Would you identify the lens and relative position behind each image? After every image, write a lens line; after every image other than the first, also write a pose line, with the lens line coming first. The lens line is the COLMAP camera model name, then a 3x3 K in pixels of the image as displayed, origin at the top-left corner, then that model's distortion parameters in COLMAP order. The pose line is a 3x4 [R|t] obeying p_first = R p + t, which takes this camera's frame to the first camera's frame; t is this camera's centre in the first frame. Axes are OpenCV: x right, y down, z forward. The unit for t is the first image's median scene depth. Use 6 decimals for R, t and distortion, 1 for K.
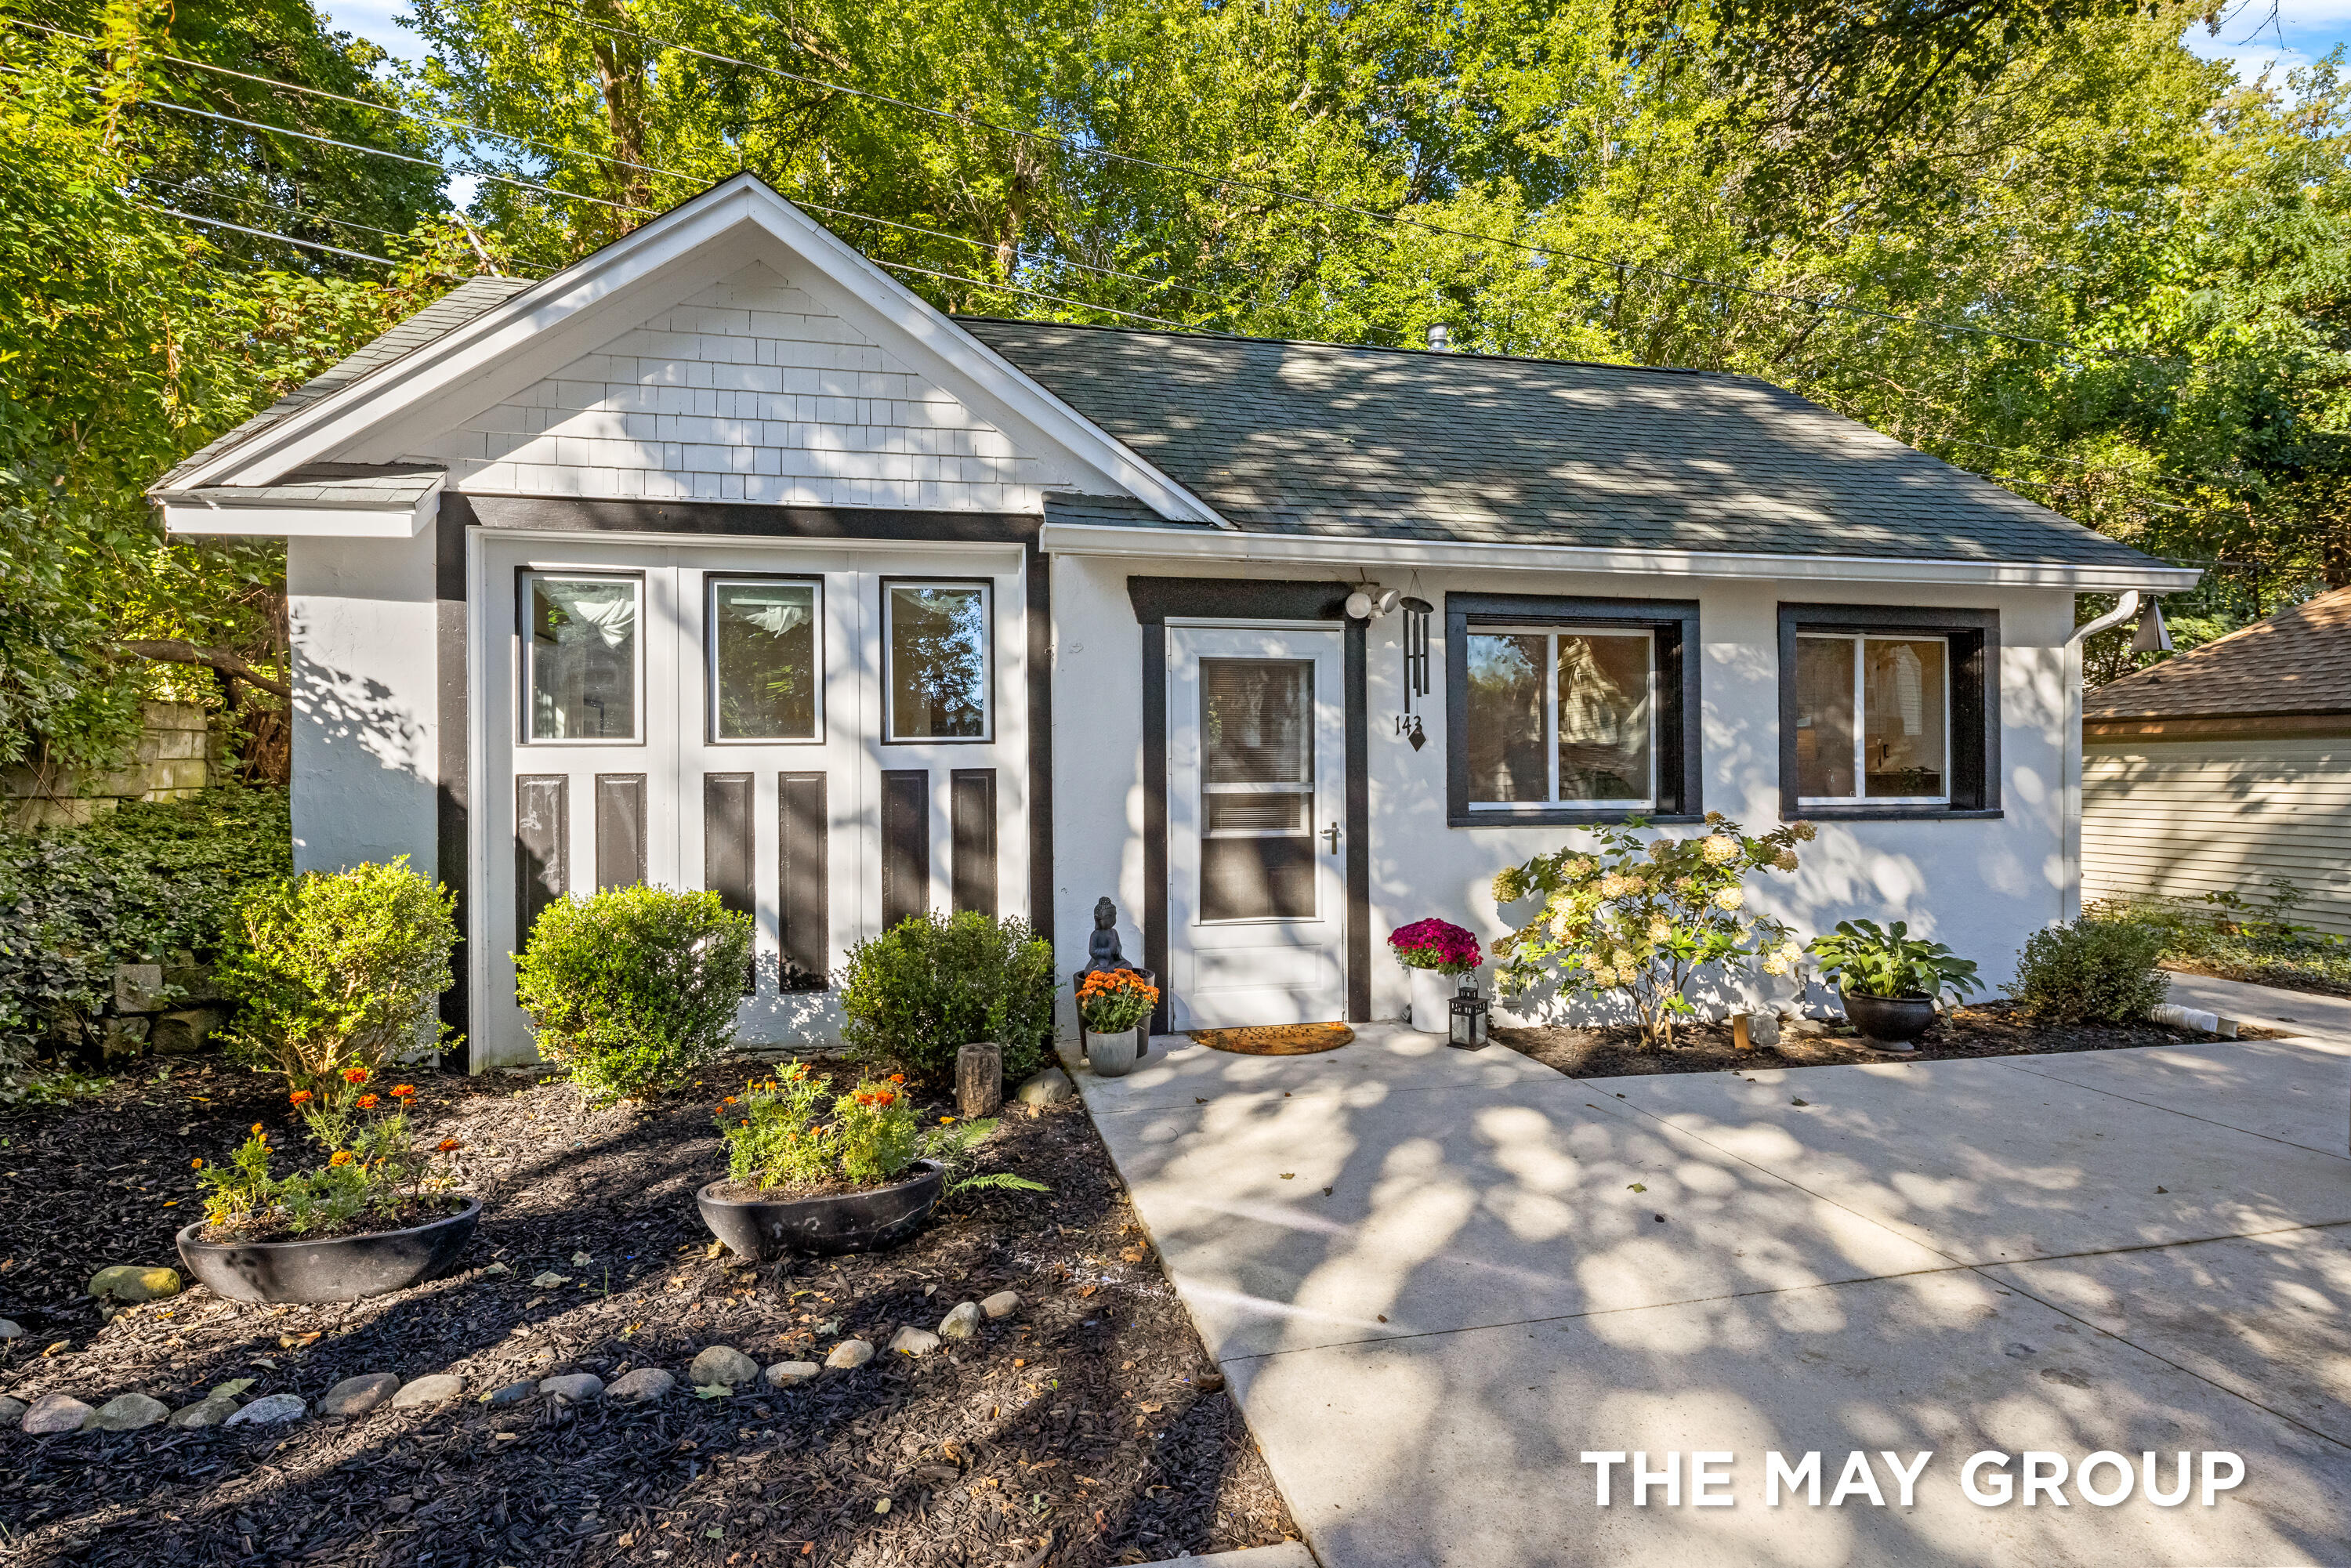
lens RADIAL K [[1151.3, 0, 1166.4], [0, 1151.3, 760.0], [0, 0, 1]] dist [0.003528, -0.000259]
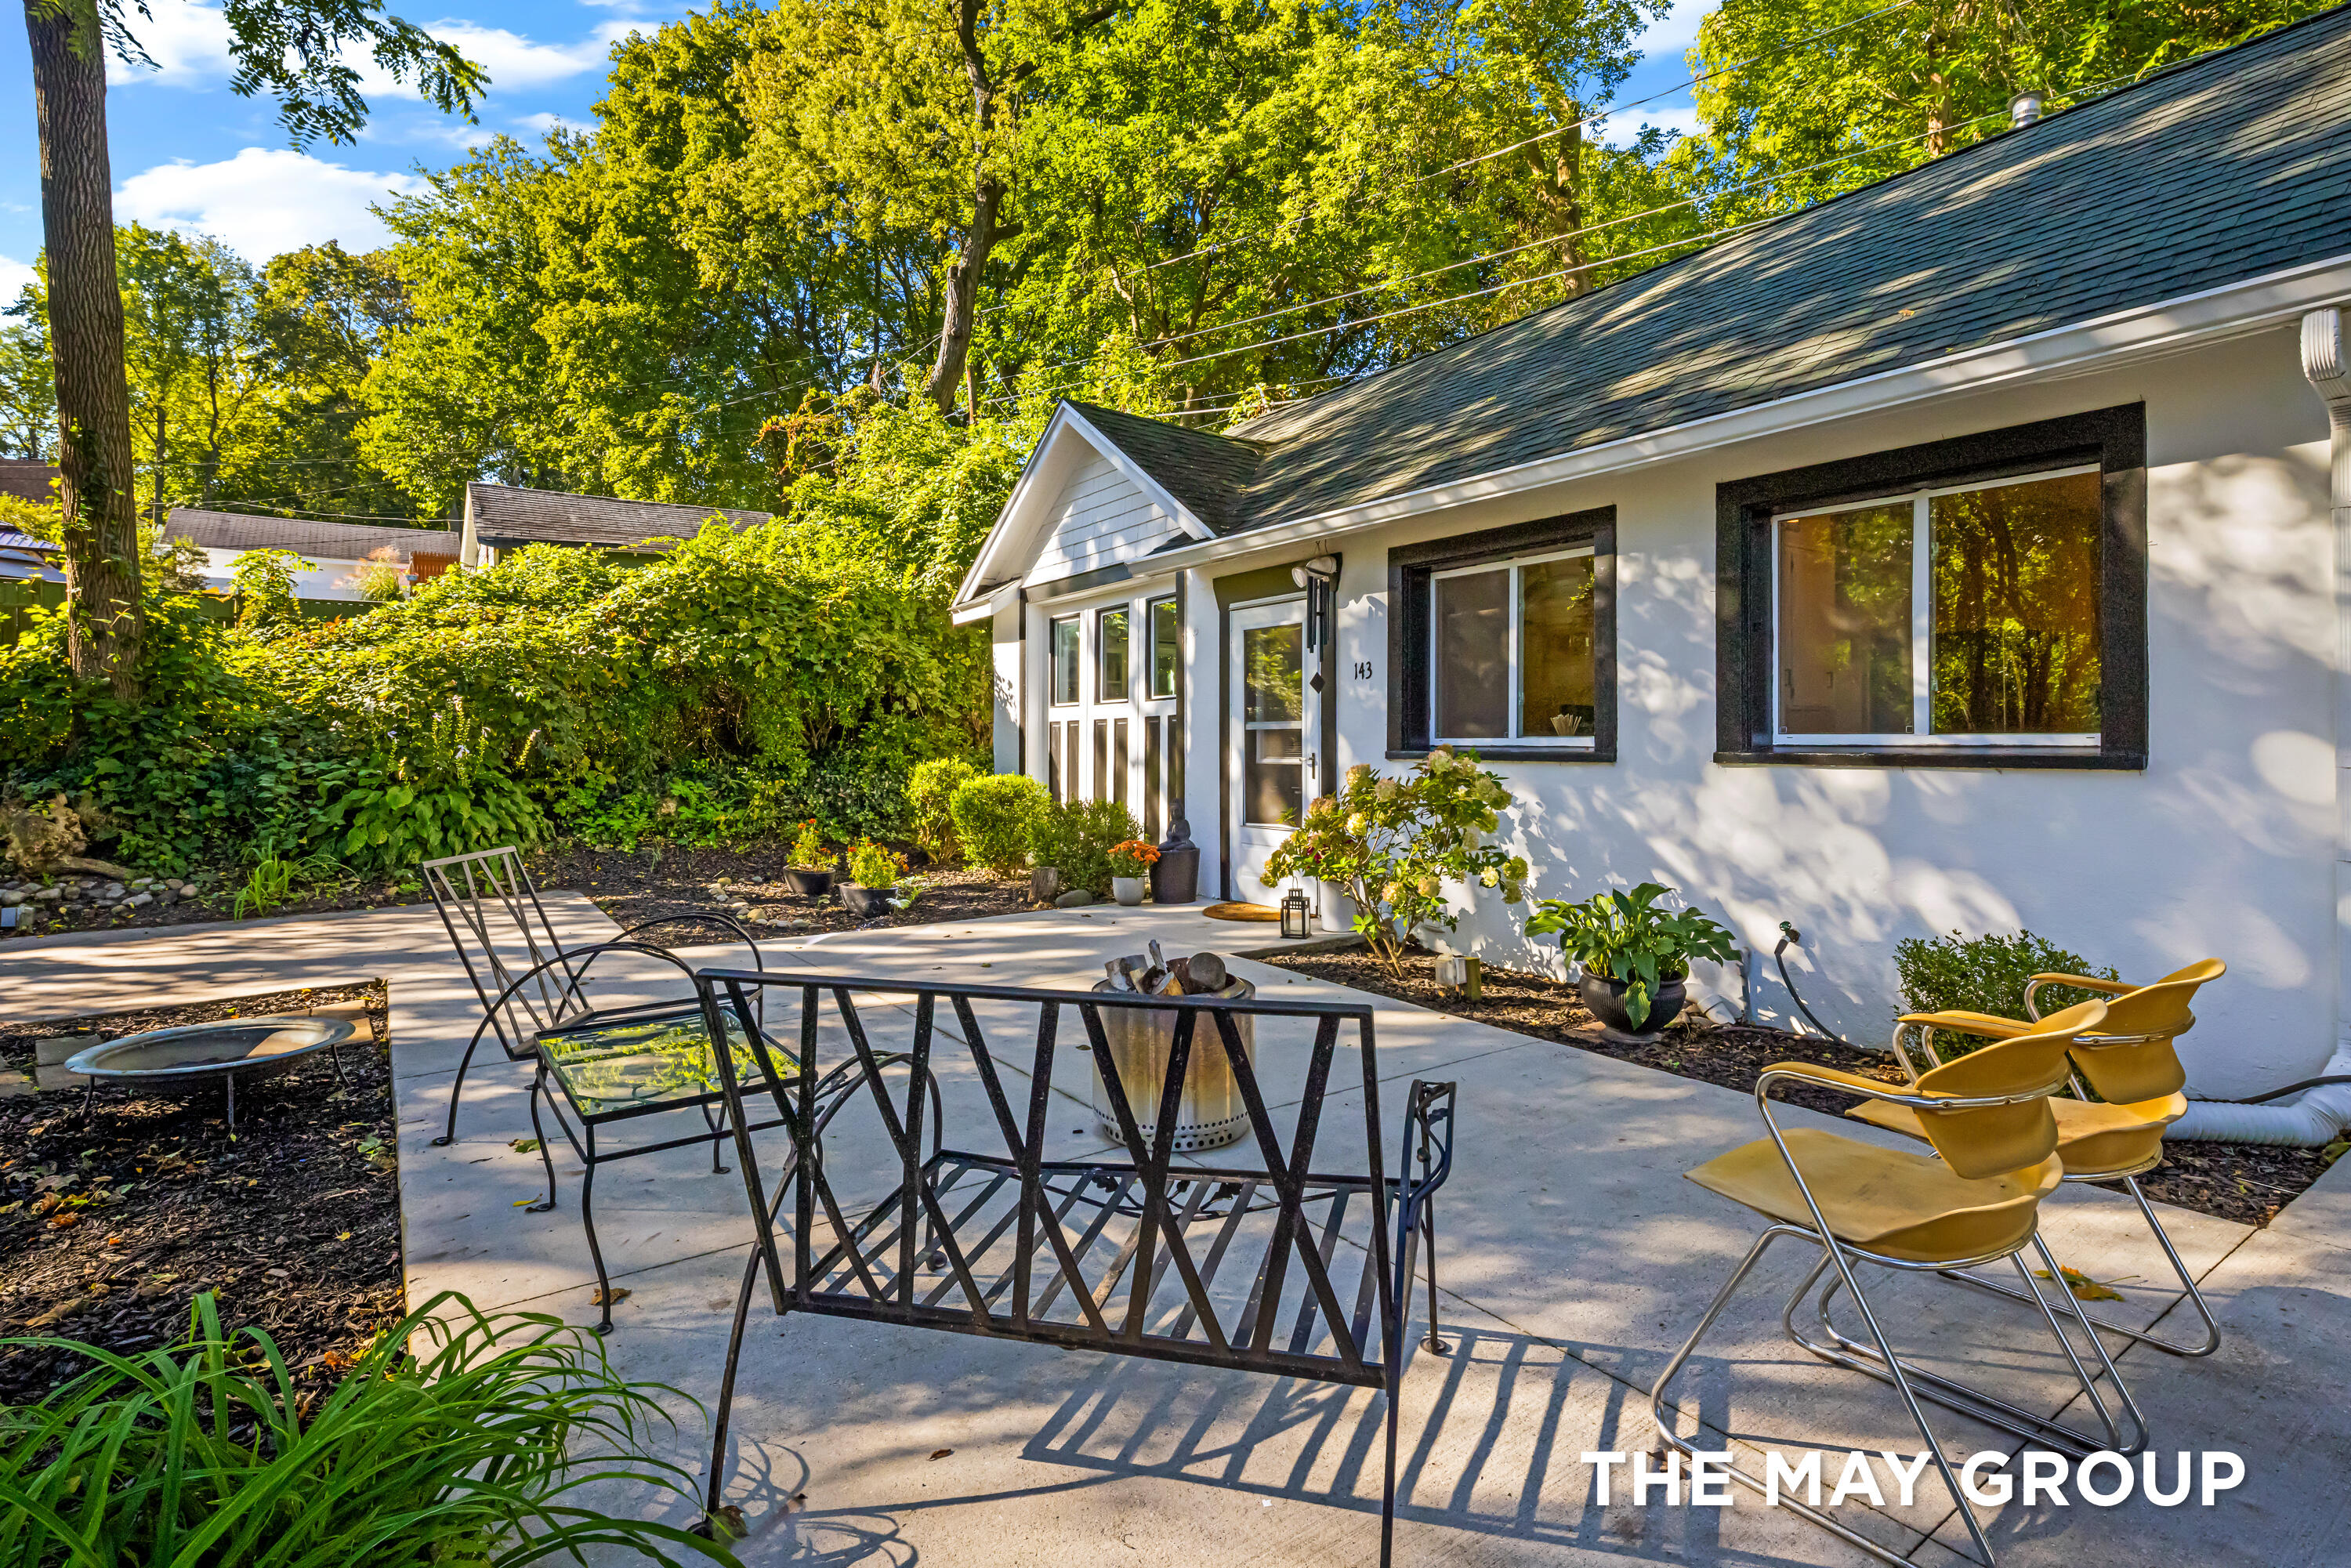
lens RADIAL K [[1166.0, 0, 1182.6], [0, 1166.0, 758.8], [0, 0, 1]] dist [-0.001070, -0.001598]
pose [[0.378401, 0.014565, -0.925527, 1.299029], [0.005217, 0.999827, 0.017868, 0.039201], [0.925627, -0.011589, 0.378260, 0.420223]]
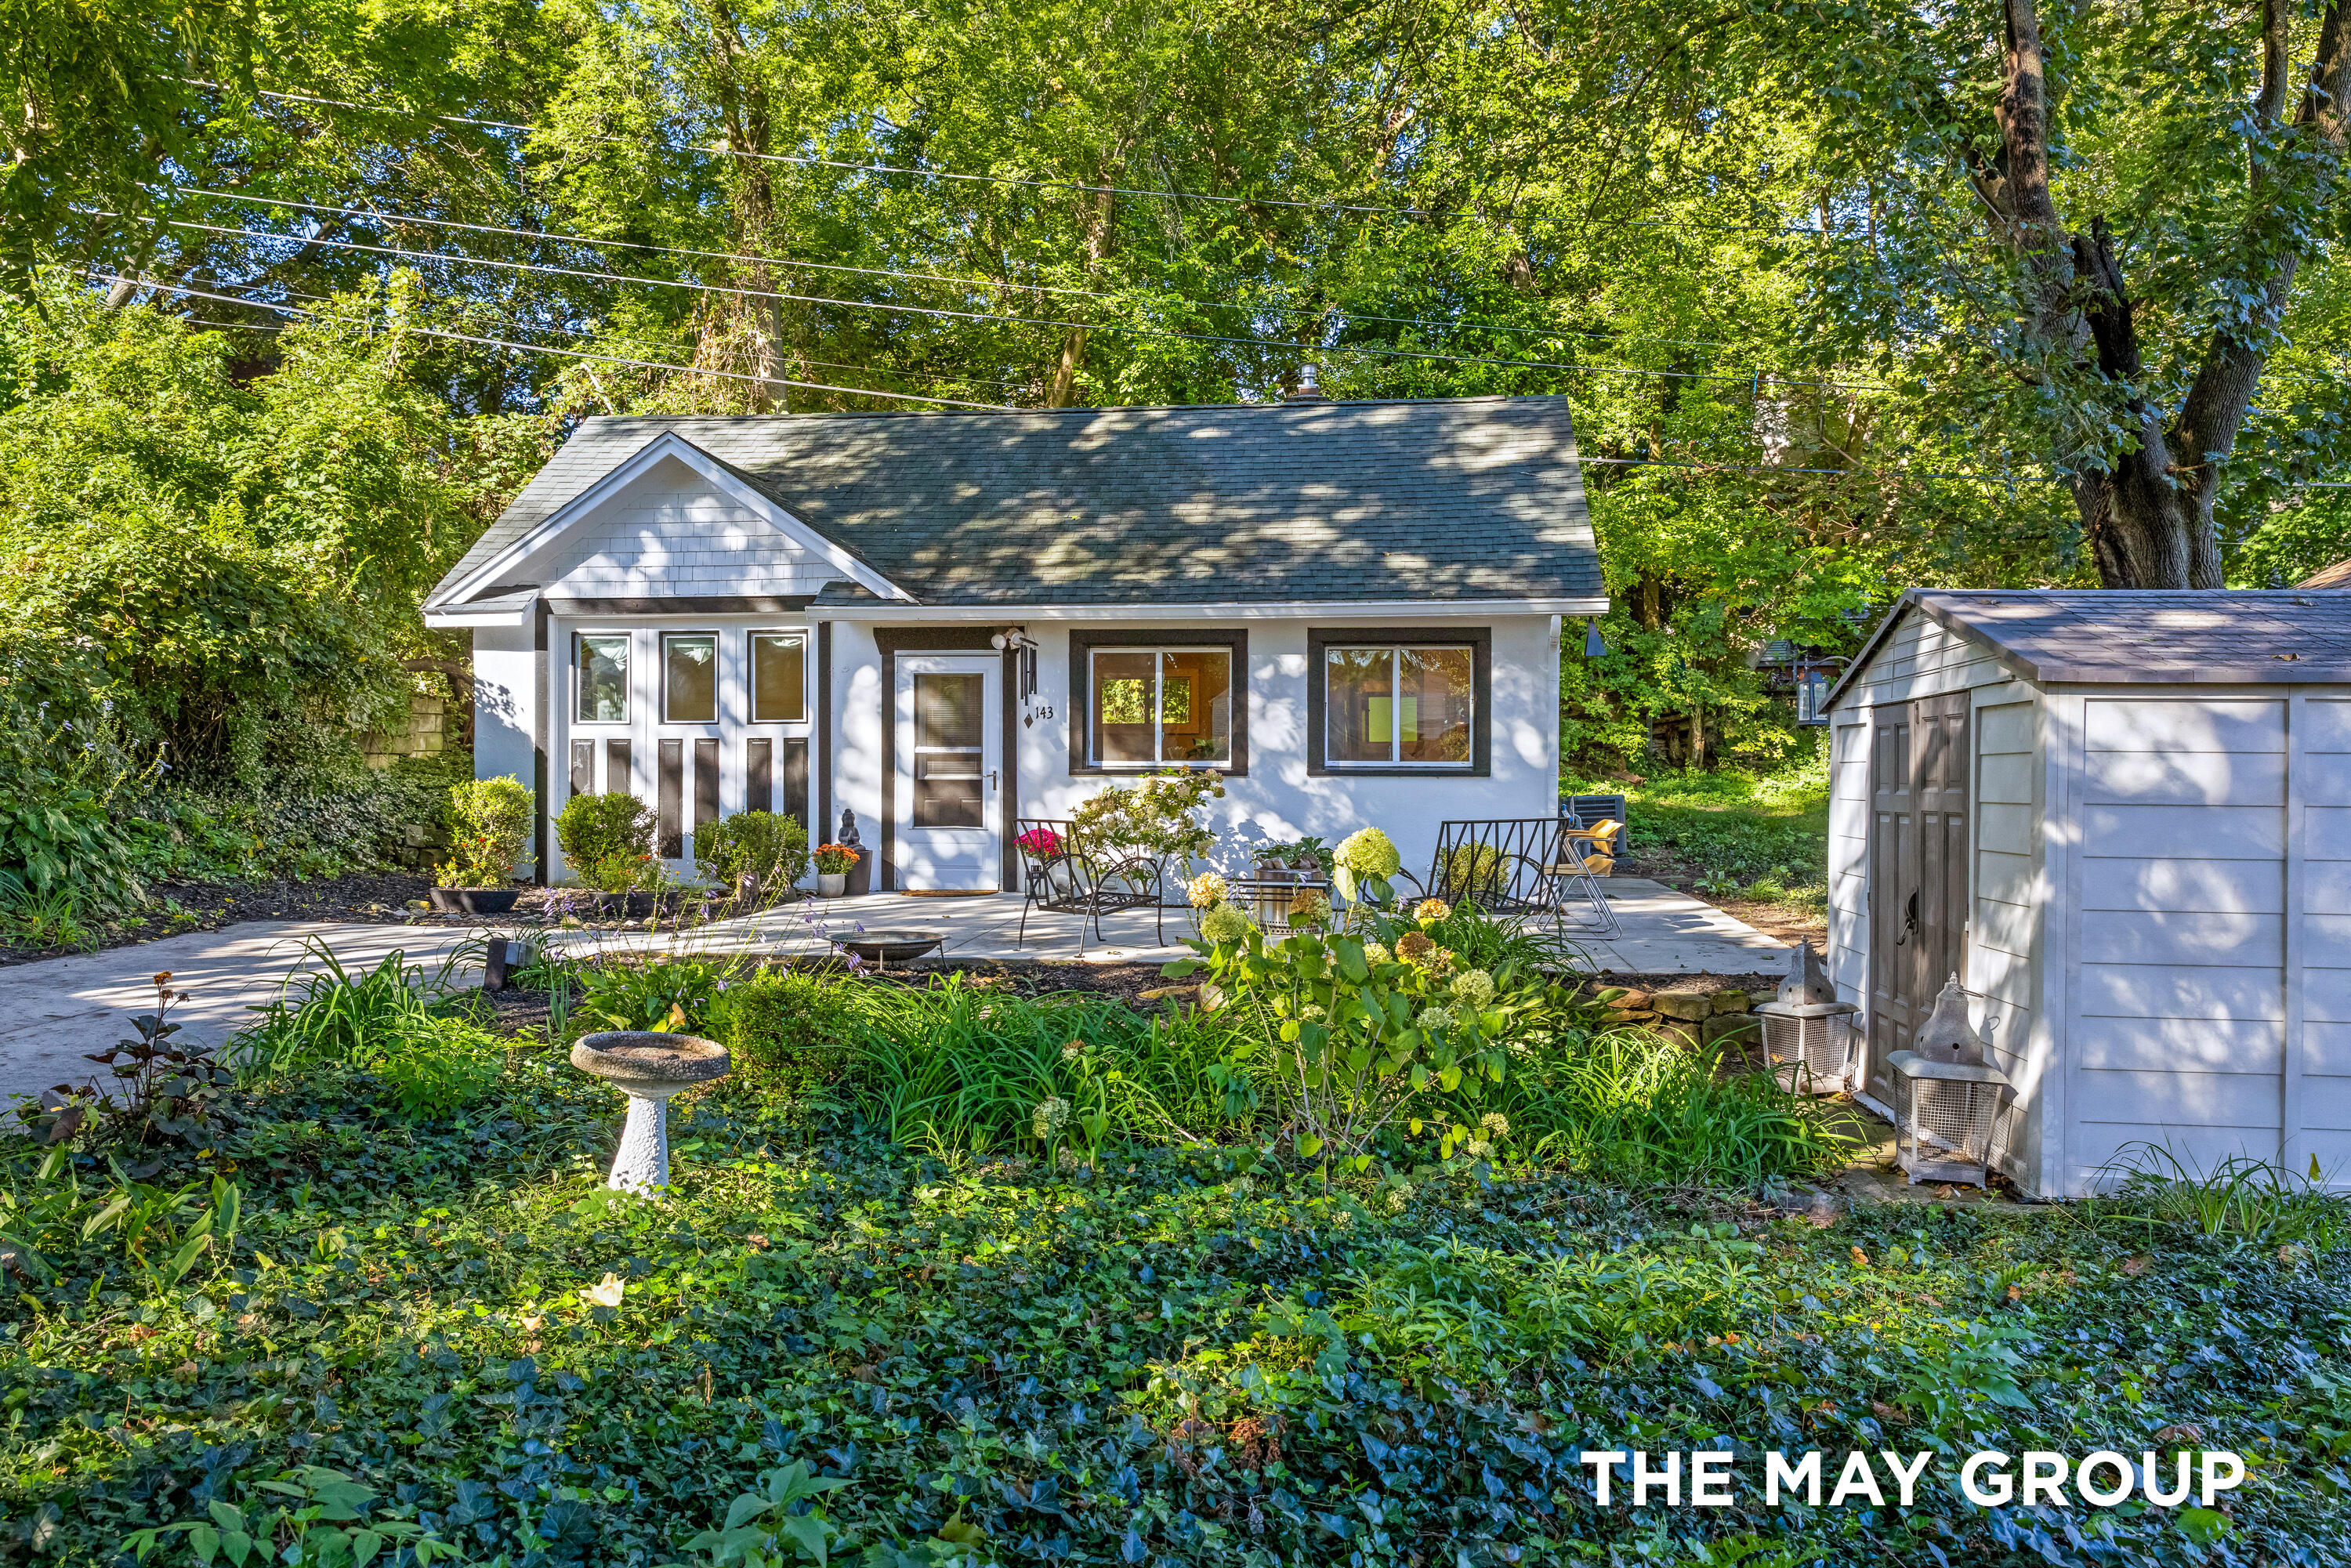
lens RADIAL K [[1922.4, 0, 1180.3], [0, 1922.4, 750.9], [0, 0, 1]] dist [0.009370, 0.005113]
pose [[0.945179, 0.005621, -0.326504, 1.372390], [-0.004650, 0.999982, 0.003754, 0.014560], [0.326520, -0.002030, 0.945188, -1.621615]]
